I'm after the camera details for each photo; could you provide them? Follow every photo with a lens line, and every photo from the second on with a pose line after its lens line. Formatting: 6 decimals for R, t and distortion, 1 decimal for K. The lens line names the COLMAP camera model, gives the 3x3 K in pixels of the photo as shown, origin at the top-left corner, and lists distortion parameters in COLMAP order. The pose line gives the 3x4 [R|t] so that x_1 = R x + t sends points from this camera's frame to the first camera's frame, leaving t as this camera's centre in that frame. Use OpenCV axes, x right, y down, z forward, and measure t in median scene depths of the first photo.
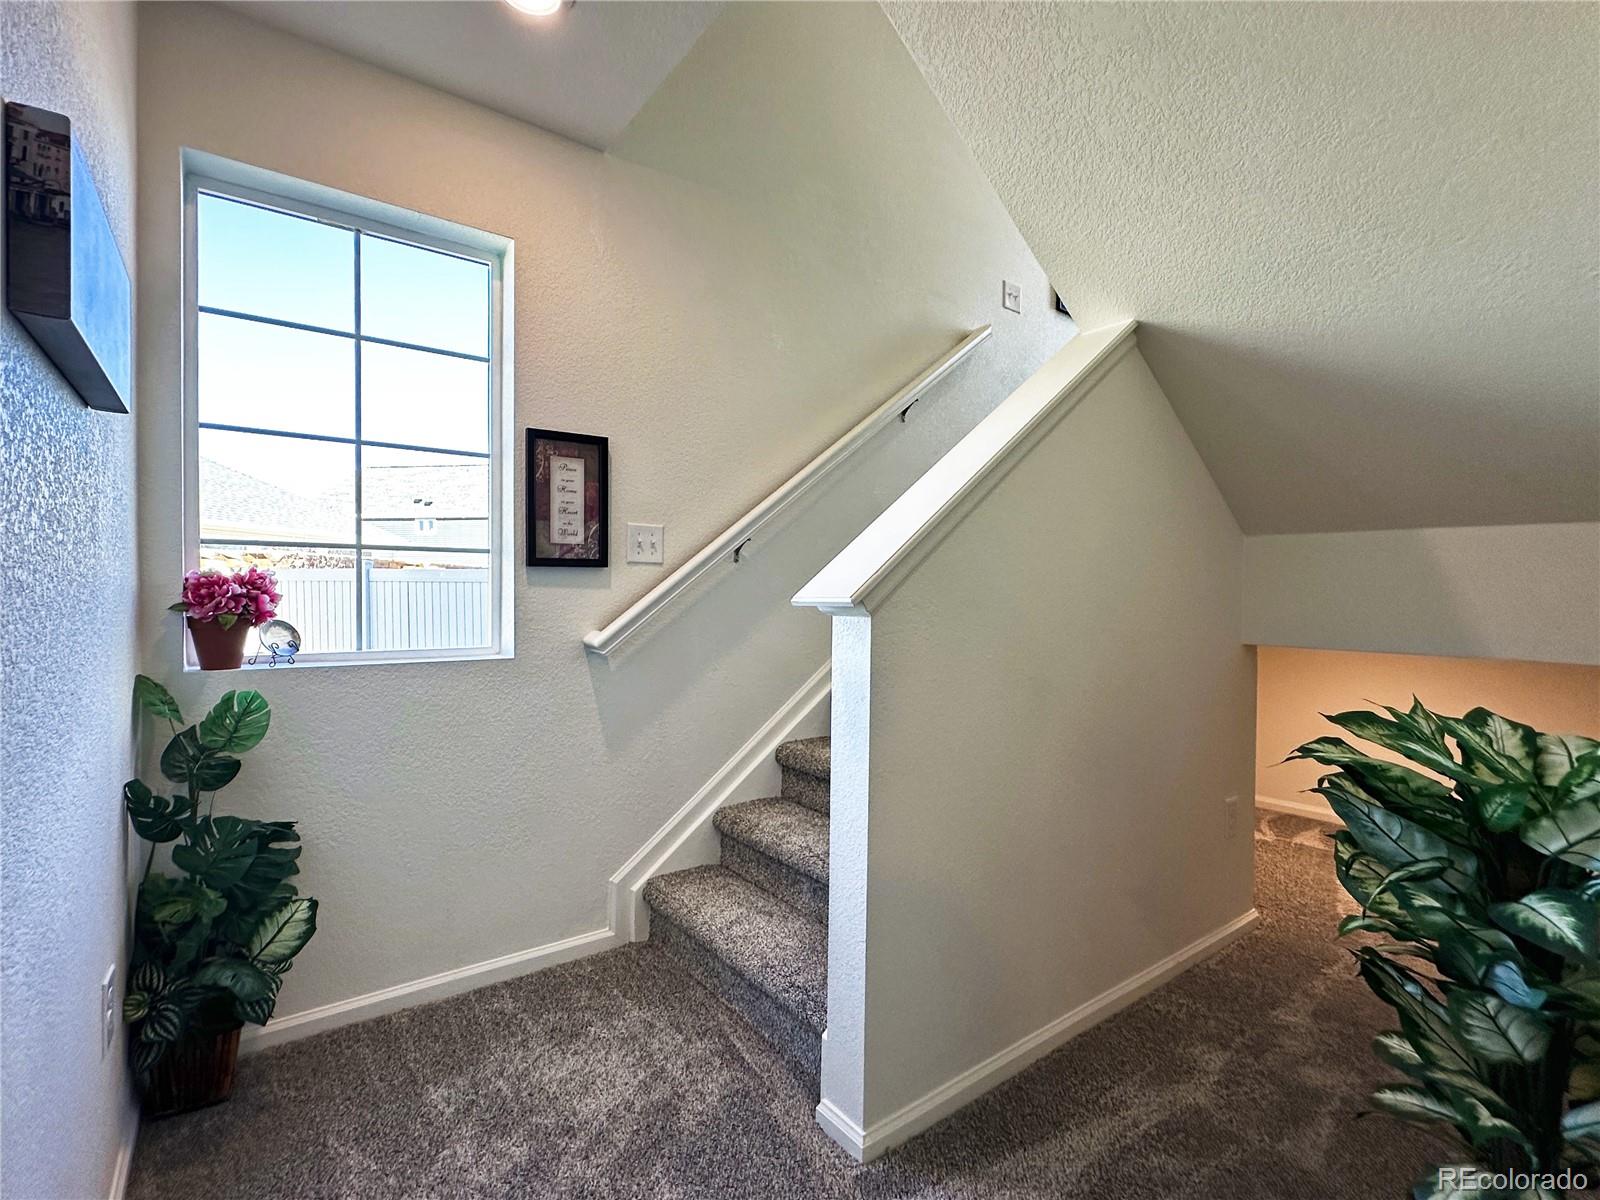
lens RADIAL K [[742.3, 0, 795.5], [0, 742.3, 601.1], [0, 0, 1]] dist [-0.014010, 0.000632]
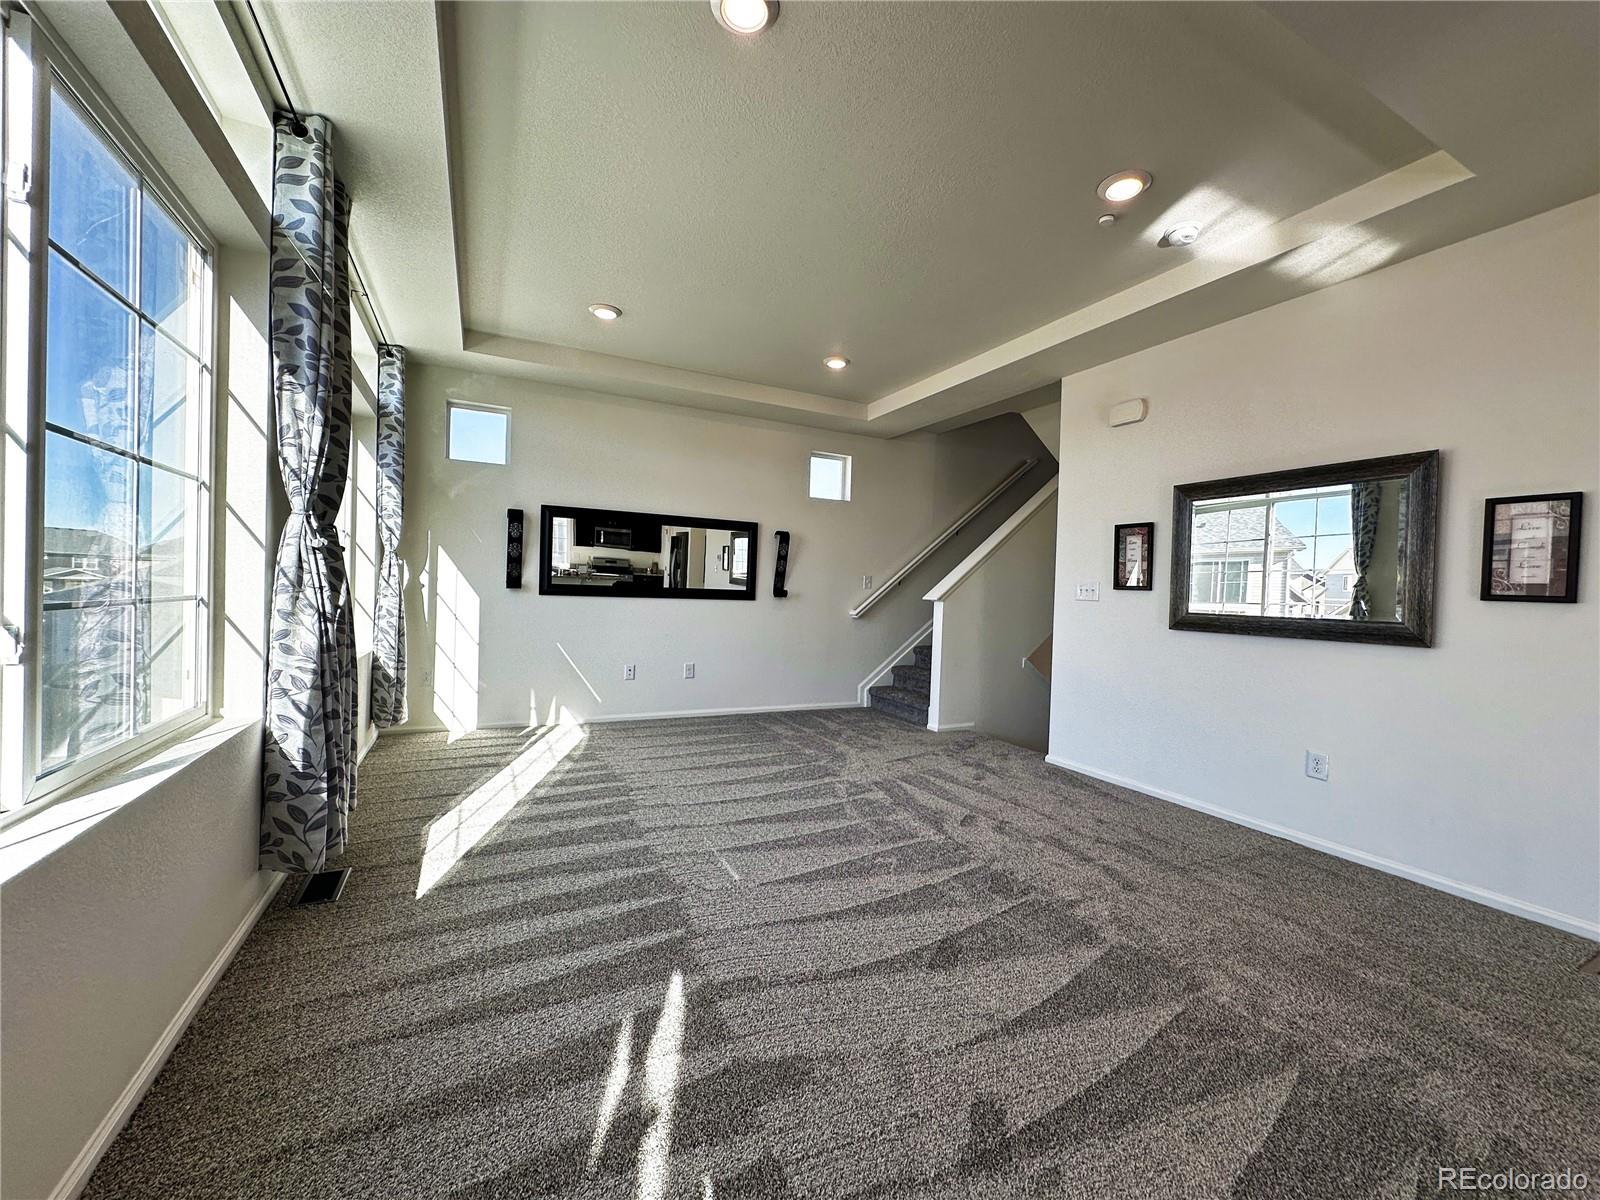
lens RADIAL K [[638.4, 0, 799.0], [0, 638.4, 598.9], [0, 0, 1]] dist [-0.002314, 0.000009]
pose [[0.987638, 0.029800, -0.153891, -0.101612], [-0.029010, 0.999552, 0.007380, -0.002825], [0.154042, -0.002824, 0.988060, -1.785215]]
